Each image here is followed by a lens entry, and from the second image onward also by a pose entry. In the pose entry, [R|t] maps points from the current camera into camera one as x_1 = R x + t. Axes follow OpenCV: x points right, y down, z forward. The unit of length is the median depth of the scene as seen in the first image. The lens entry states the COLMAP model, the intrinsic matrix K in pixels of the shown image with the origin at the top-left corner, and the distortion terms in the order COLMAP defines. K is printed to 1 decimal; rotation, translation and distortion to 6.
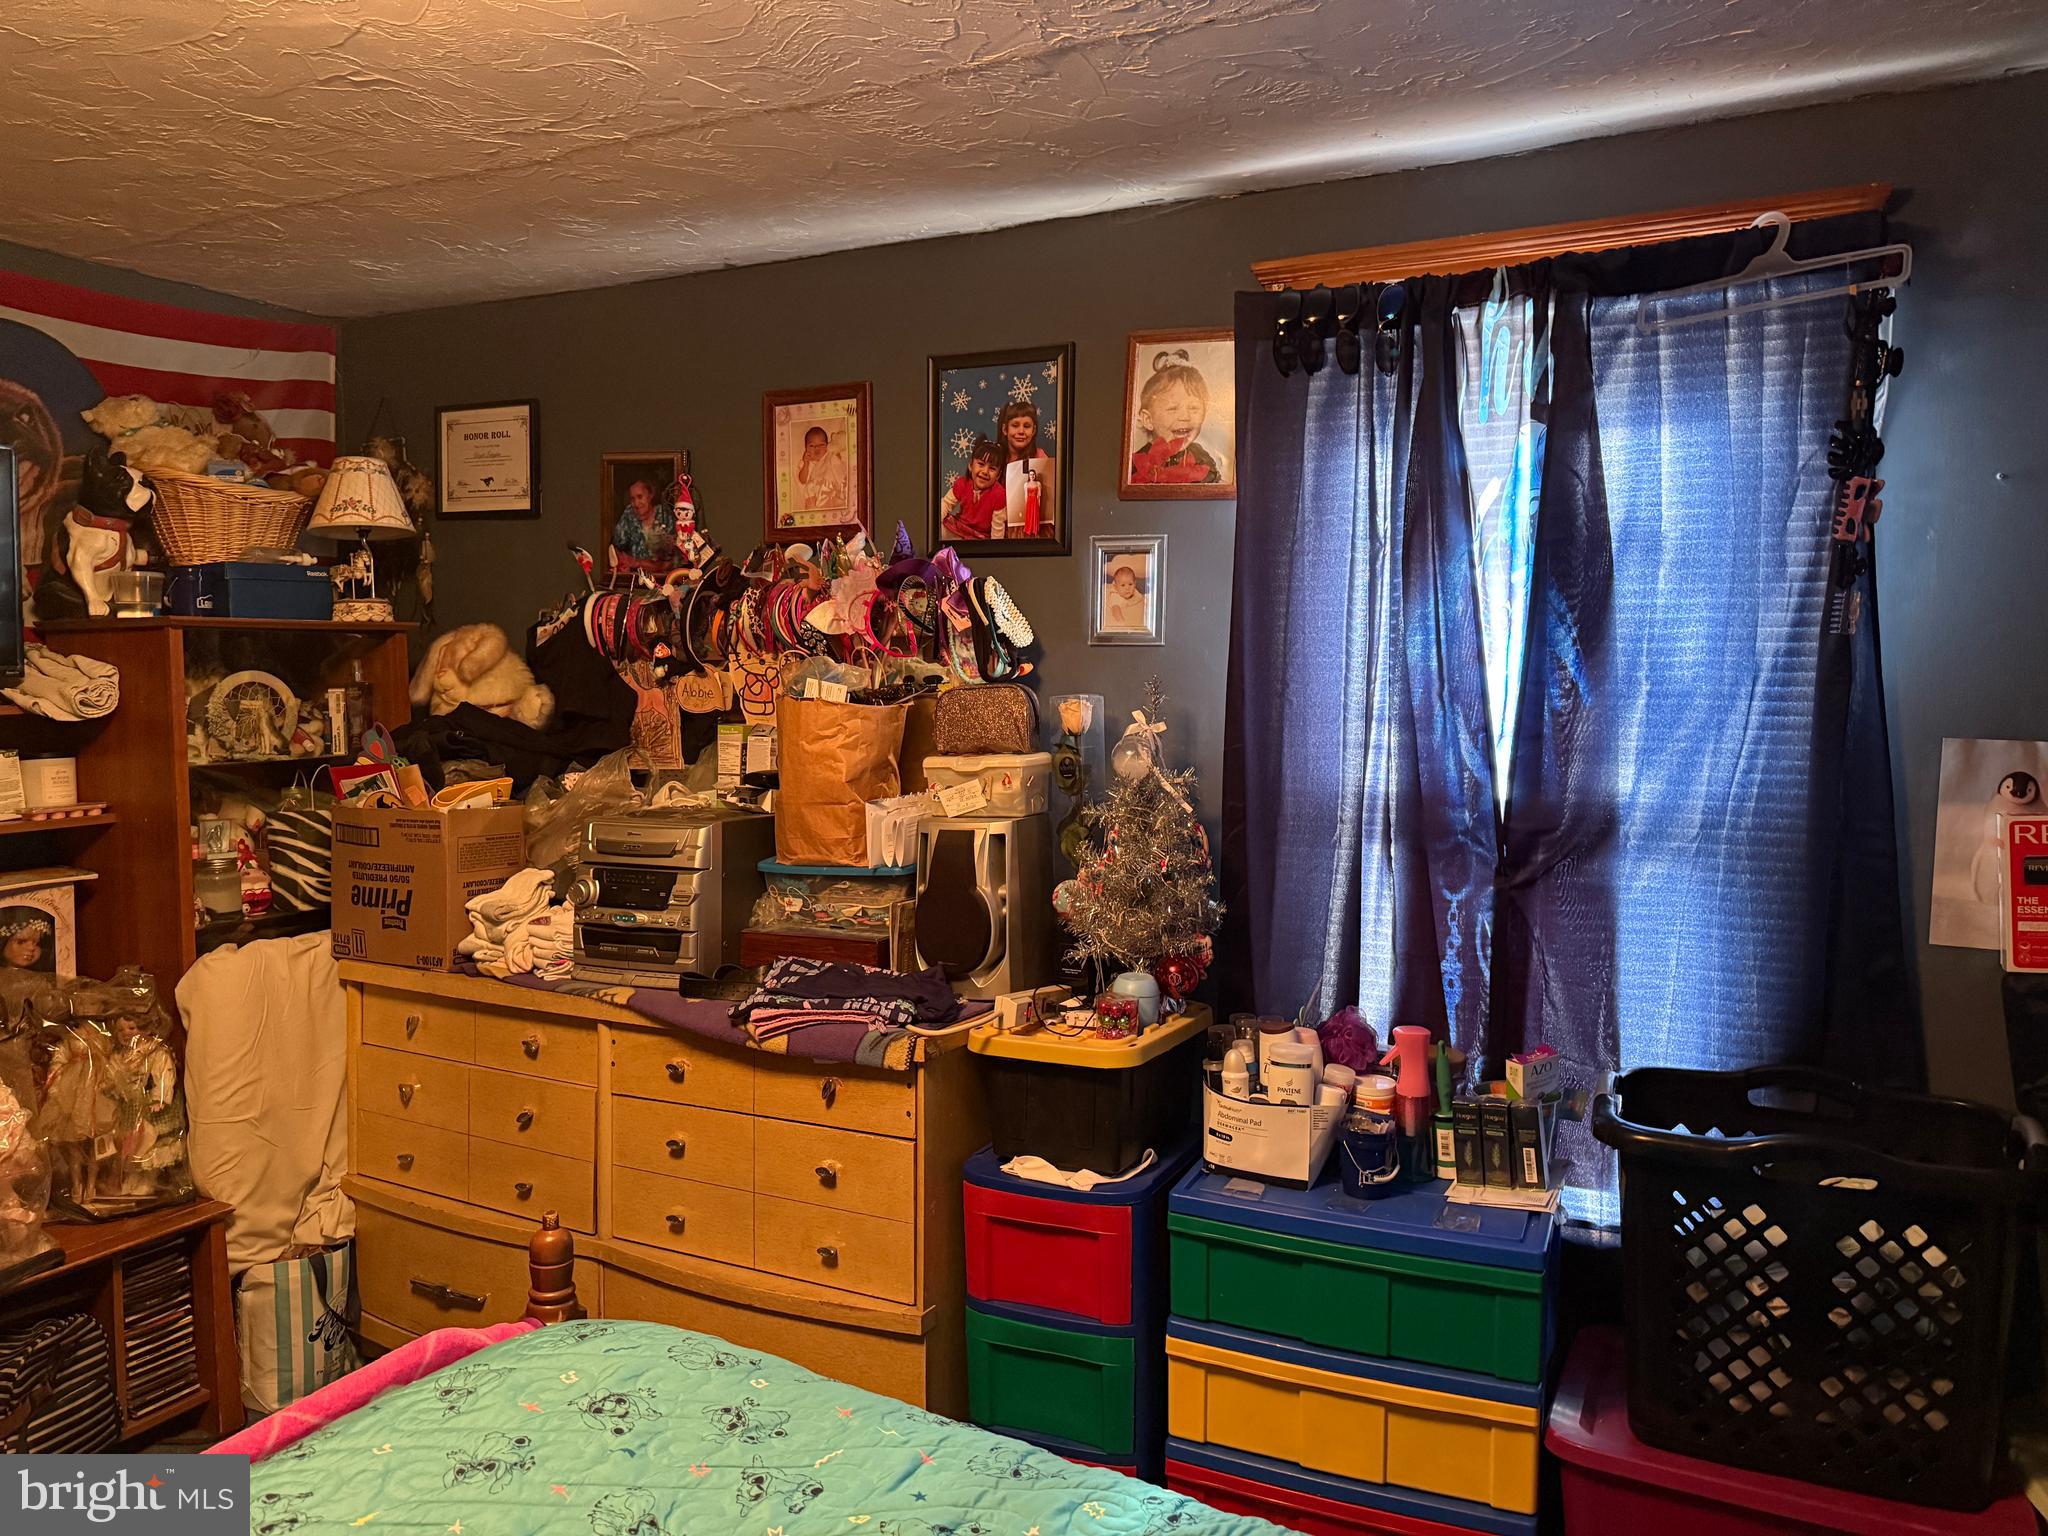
lens RADIAL K [[1414.9, 0, 1023.0], [0, 1414.9, 761.2], [0, 0, 1]] dist [0.052256, -0.081917]
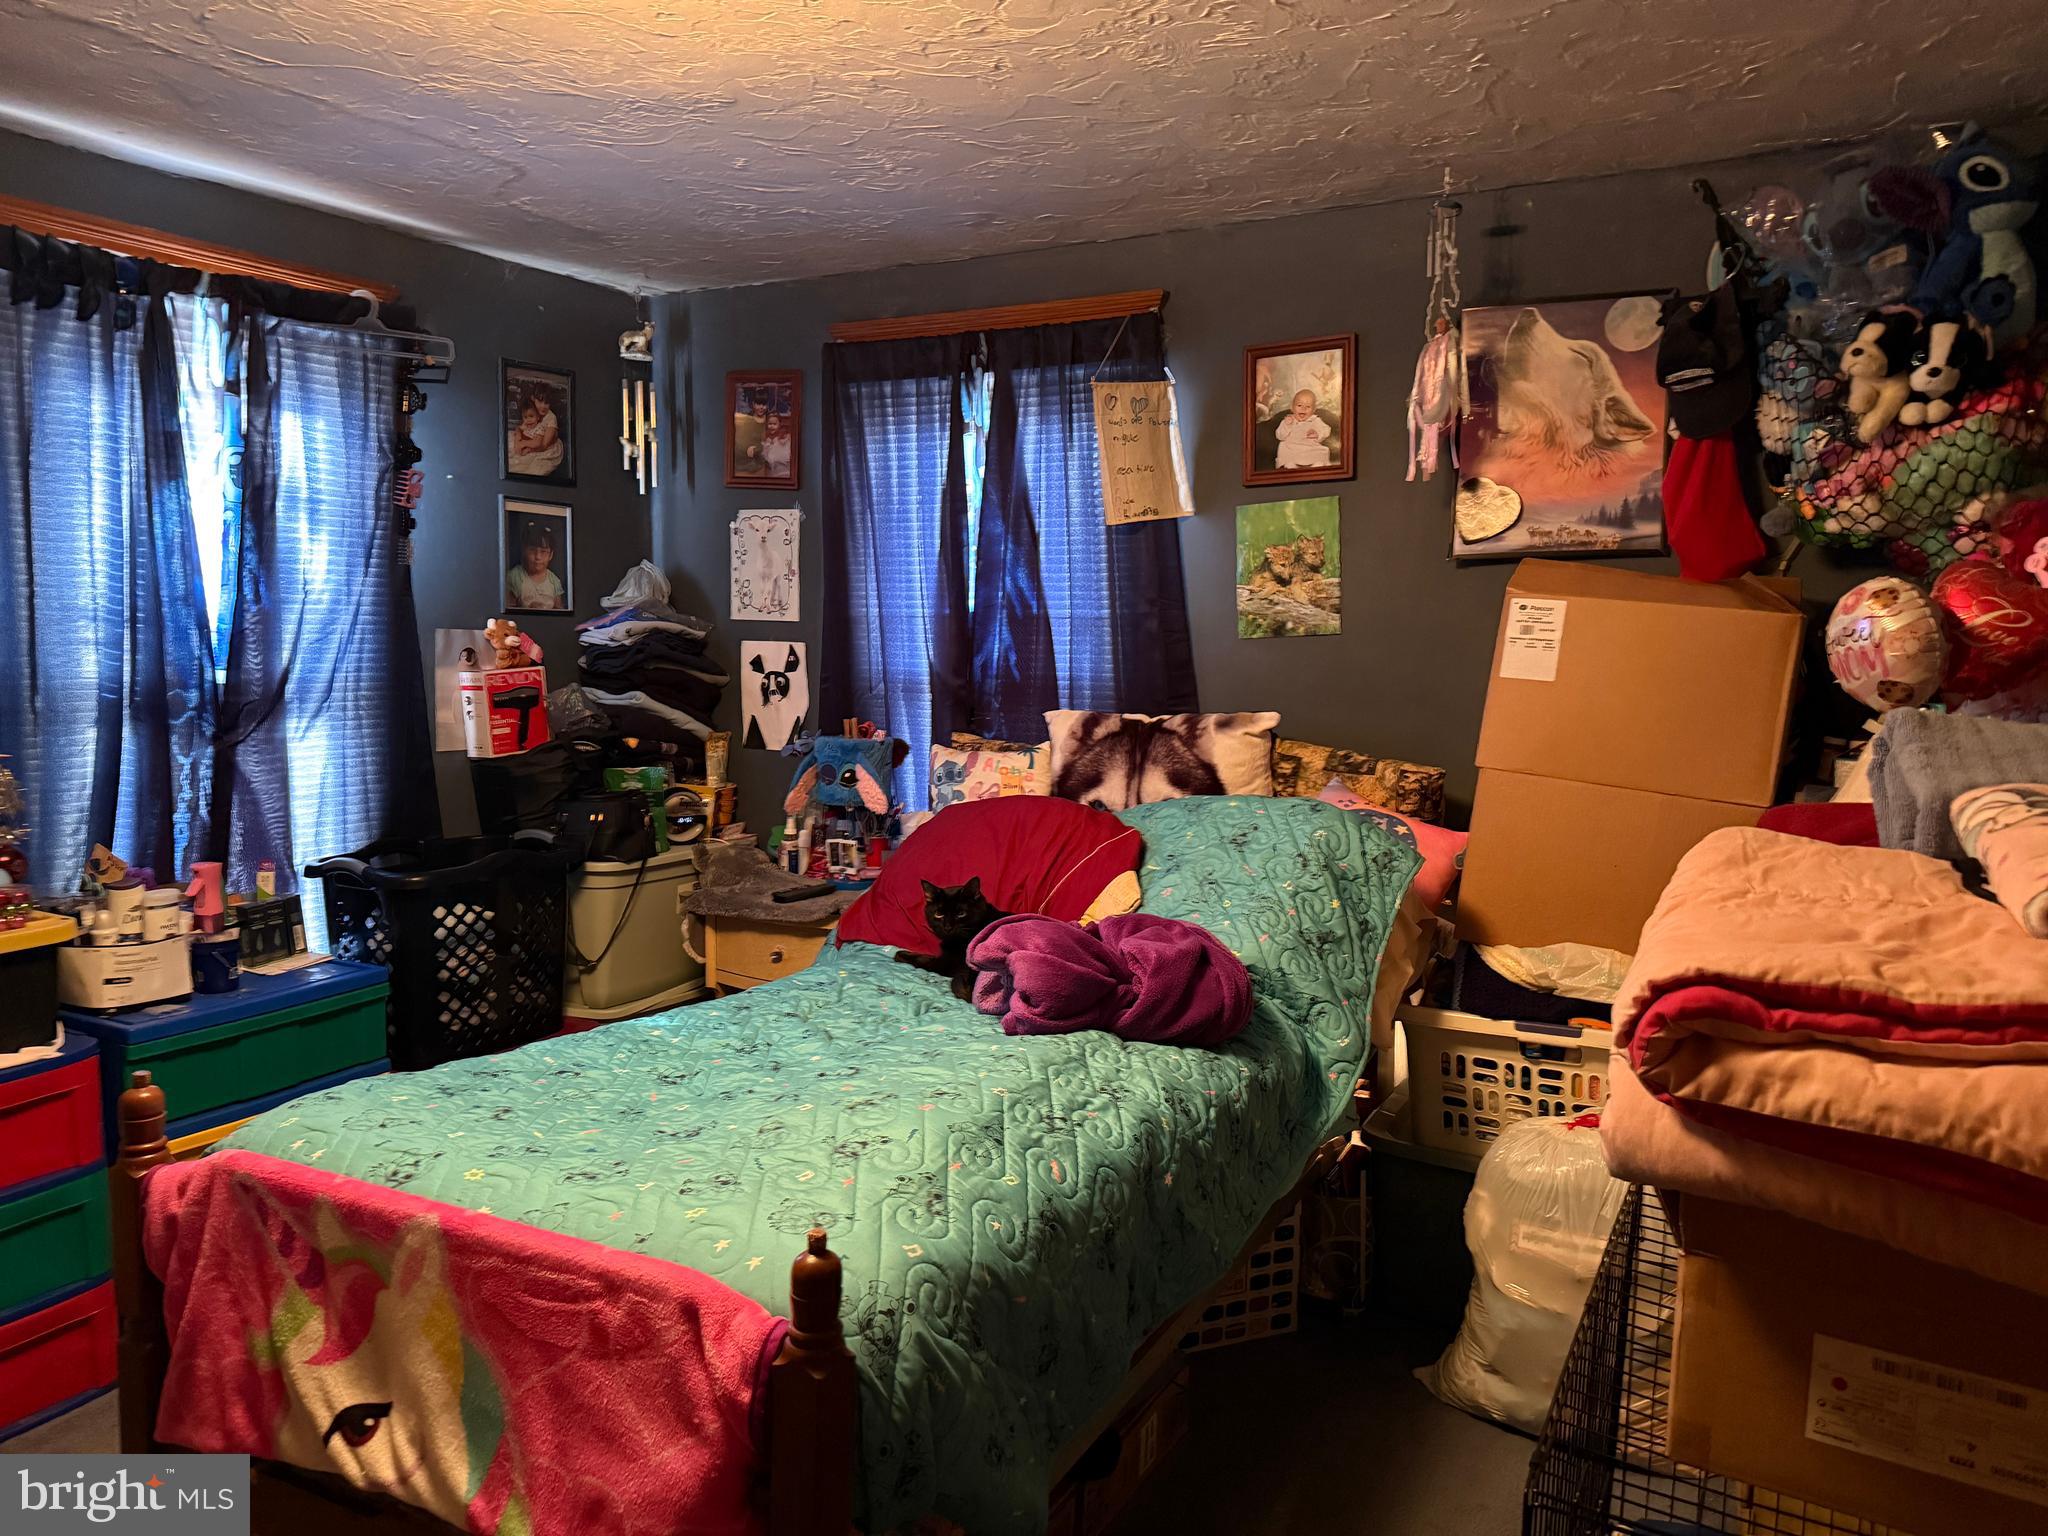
lens RADIAL K [[1414.9, 0, 1023.0], [0, 1414.9, 767.4], [0, 0, 1]] dist [0.052256, -0.081917]
pose [[0.078085, -0.100473, 0.991871, -0.964176], [0.052351, 0.993949, 0.096562, 0.019835], [-0.995571, 0.044386, 0.082873, 0.165675]]
